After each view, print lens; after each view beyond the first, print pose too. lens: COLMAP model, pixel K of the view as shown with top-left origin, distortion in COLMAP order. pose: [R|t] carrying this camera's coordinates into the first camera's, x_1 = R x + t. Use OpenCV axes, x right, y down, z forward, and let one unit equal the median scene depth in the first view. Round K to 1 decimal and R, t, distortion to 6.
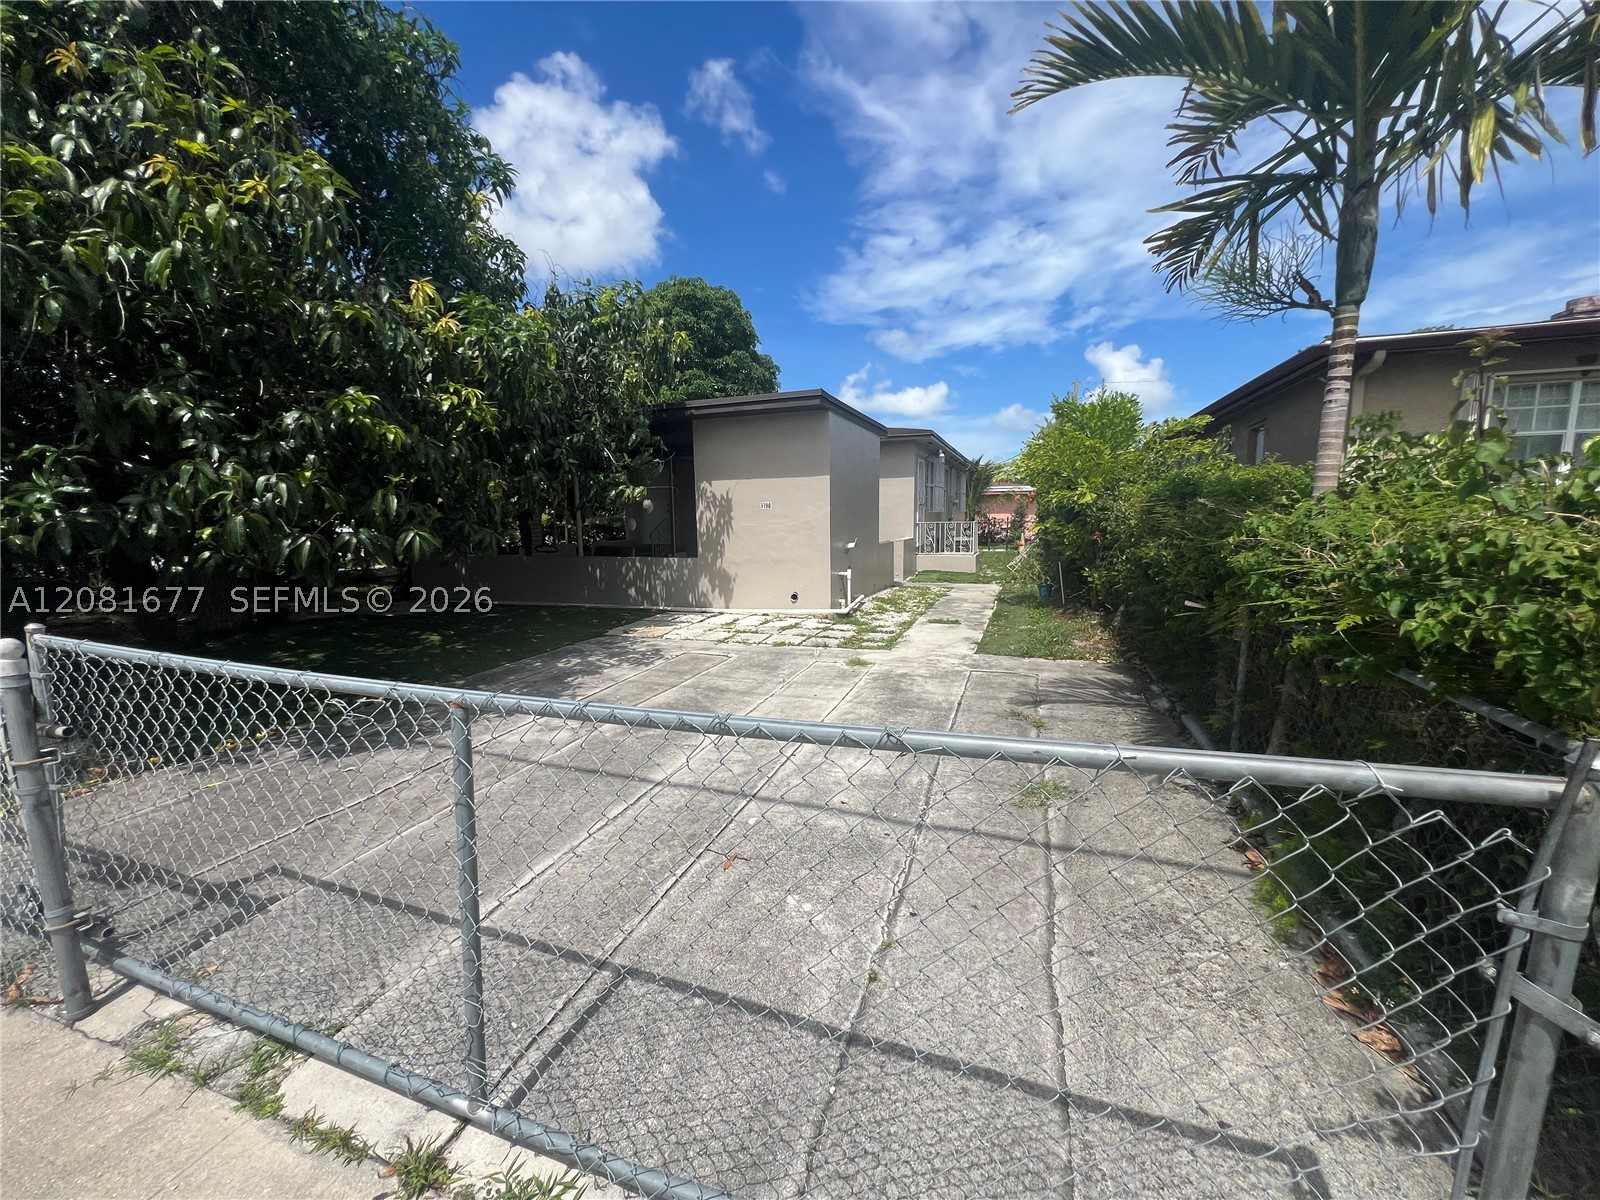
lens RADIAL K [[643.6, 0, 793.7], [0, 643.6, 597.5], [0, 0, 1]] dist [-0.002086, 0.000123]
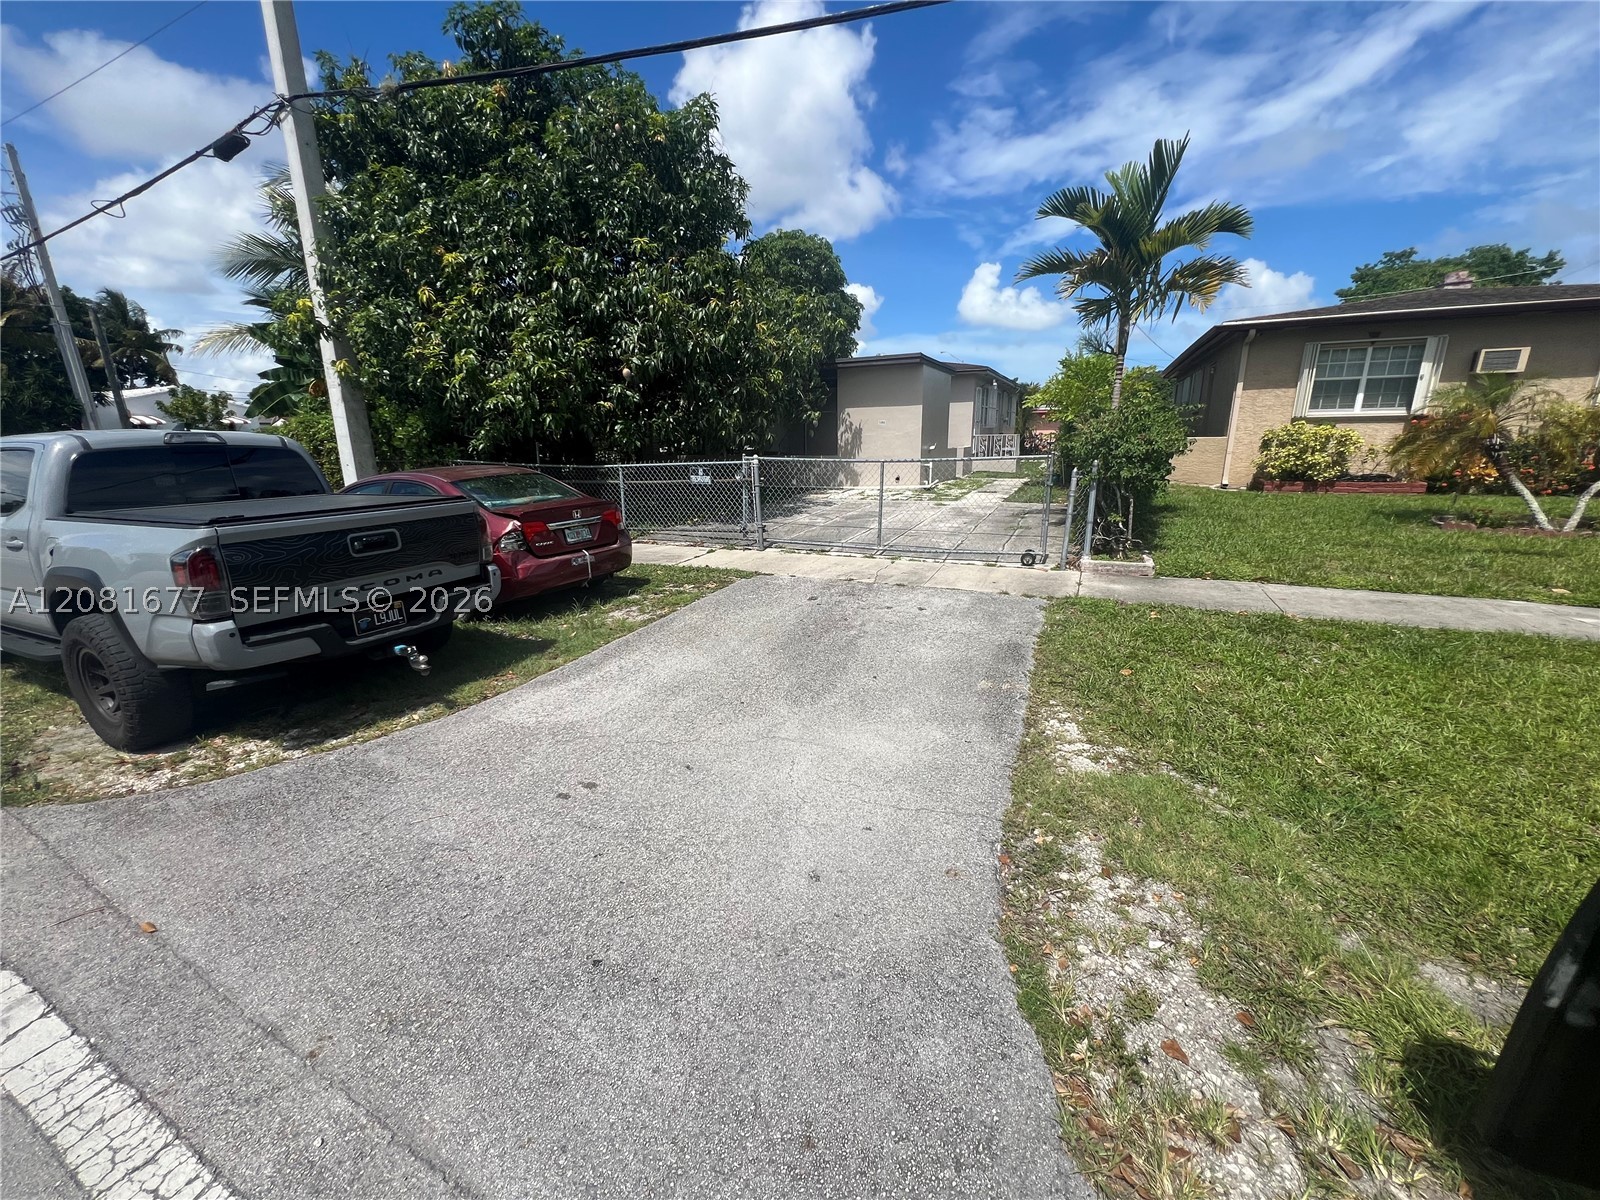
lens RADIAL K [[643.6, 0, 804.5], [0, 643.6, 603.8], [0, 0, 1]] dist [-0.002086, 0.000123]
pose [[0.998123, 0.015359, -0.059283, -0.121852], [-0.007430, 0.991259, 0.131719, 0.091512], [0.060788, -0.131032, 0.989513, -0.635422]]
